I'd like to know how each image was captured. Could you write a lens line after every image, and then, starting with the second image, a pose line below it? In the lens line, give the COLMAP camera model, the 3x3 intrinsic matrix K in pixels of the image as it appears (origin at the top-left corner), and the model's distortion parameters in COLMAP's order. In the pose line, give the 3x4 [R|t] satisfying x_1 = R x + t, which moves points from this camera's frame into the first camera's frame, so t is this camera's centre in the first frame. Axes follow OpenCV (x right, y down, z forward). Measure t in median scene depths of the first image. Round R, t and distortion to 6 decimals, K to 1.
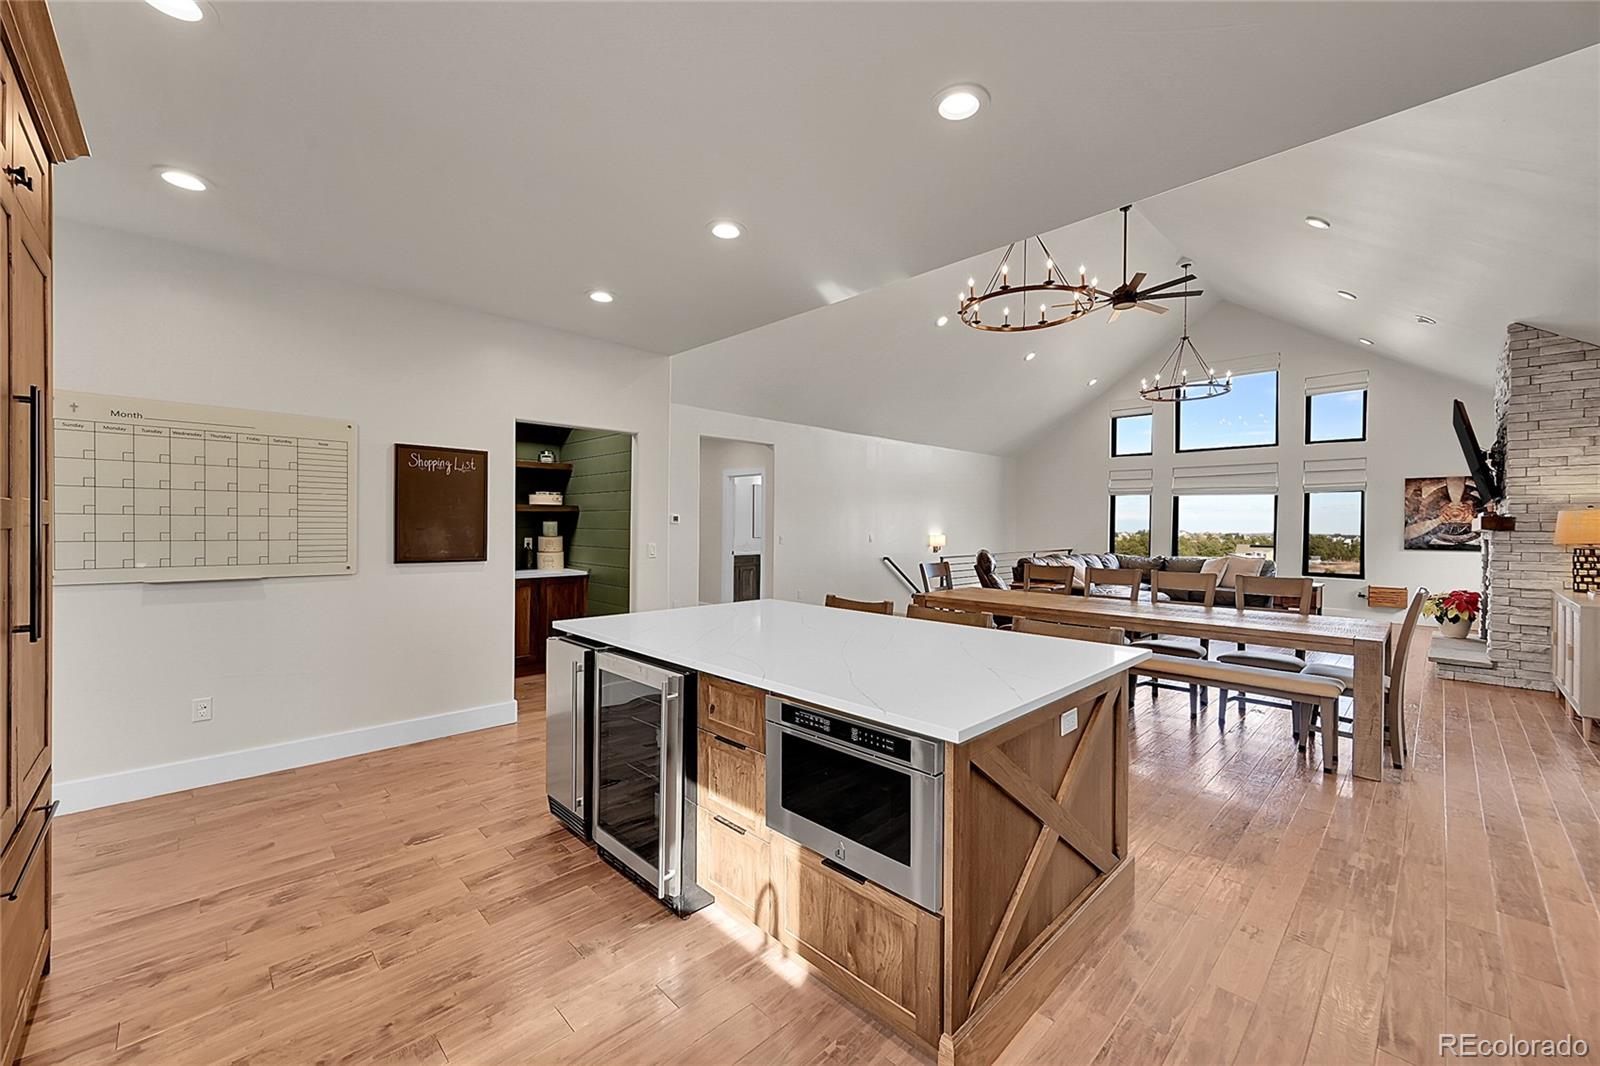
lens RADIAL K [[630.3, 0, 797.2], [0, 630.3, 535.3], [0, 0, 1]] dist [-0.003484, 0.001261]
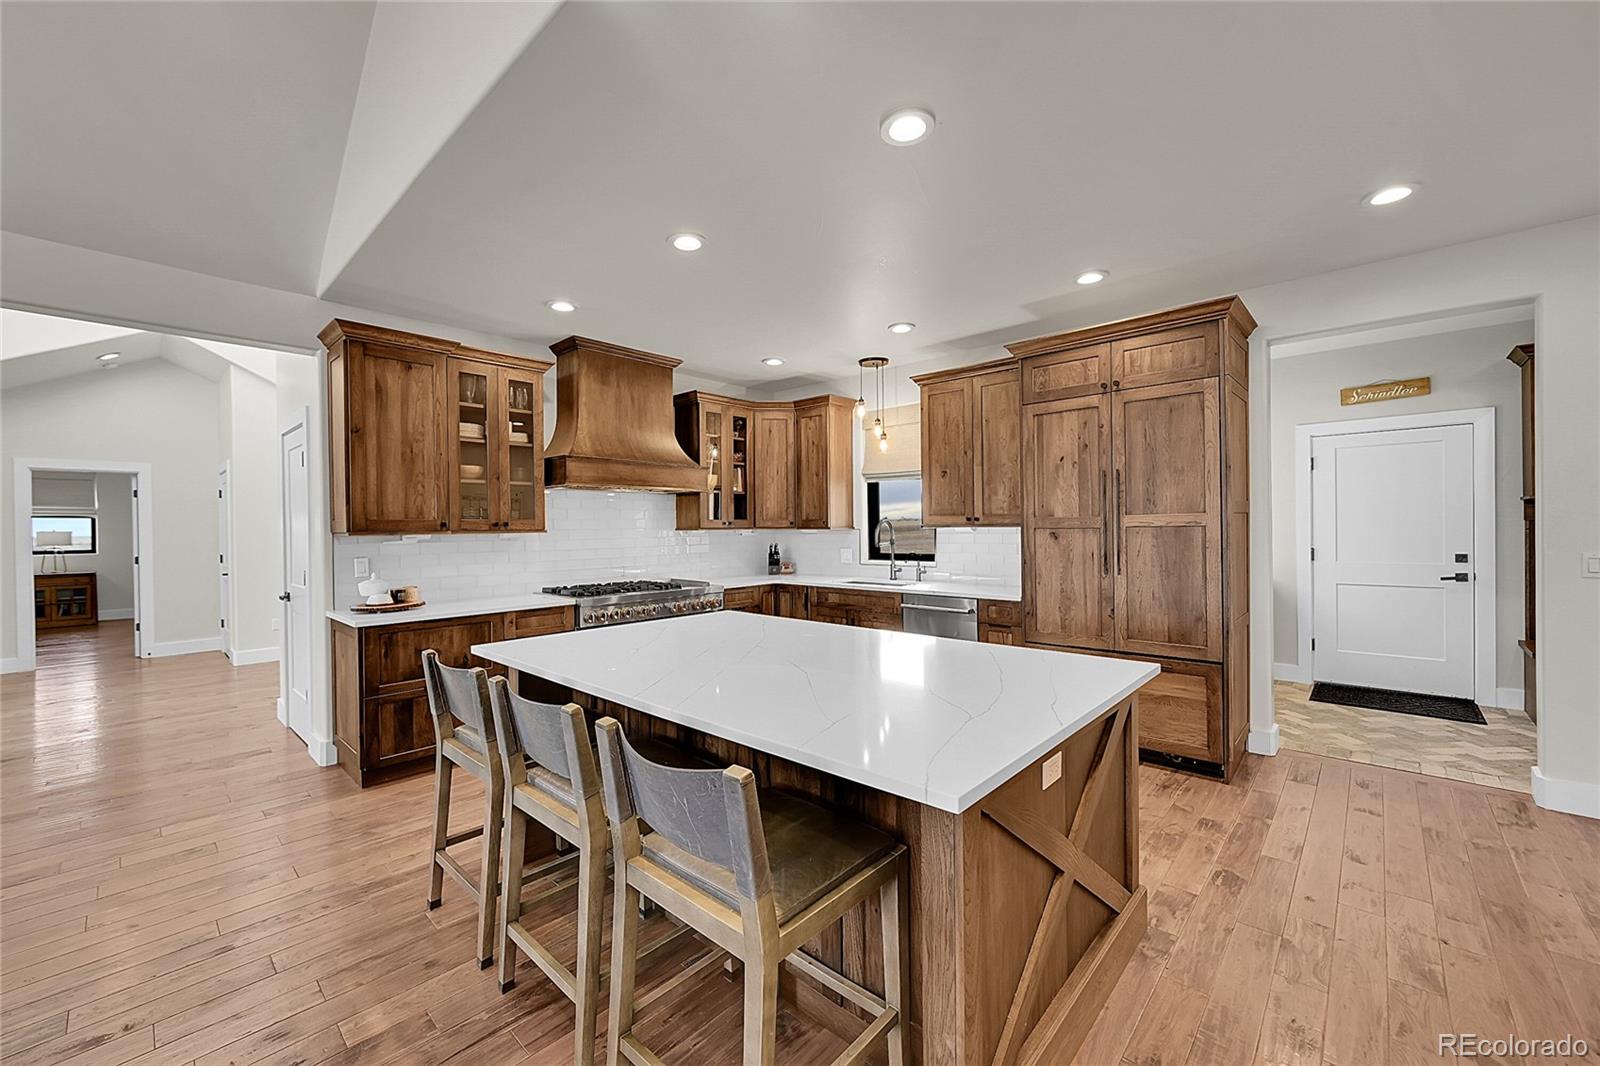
lens RADIAL K [[630.3, 0, 799.1], [0, 630.3, 530.1], [0, 0, 1]] dist [-0.003484, 0.001261]
pose [[-0.998479, 0.006483, -0.054751, 0.021018], [0.005532, 0.999832, 0.017497, -0.011139], [0.054855, 0.017168, -0.998347, 0.769804]]
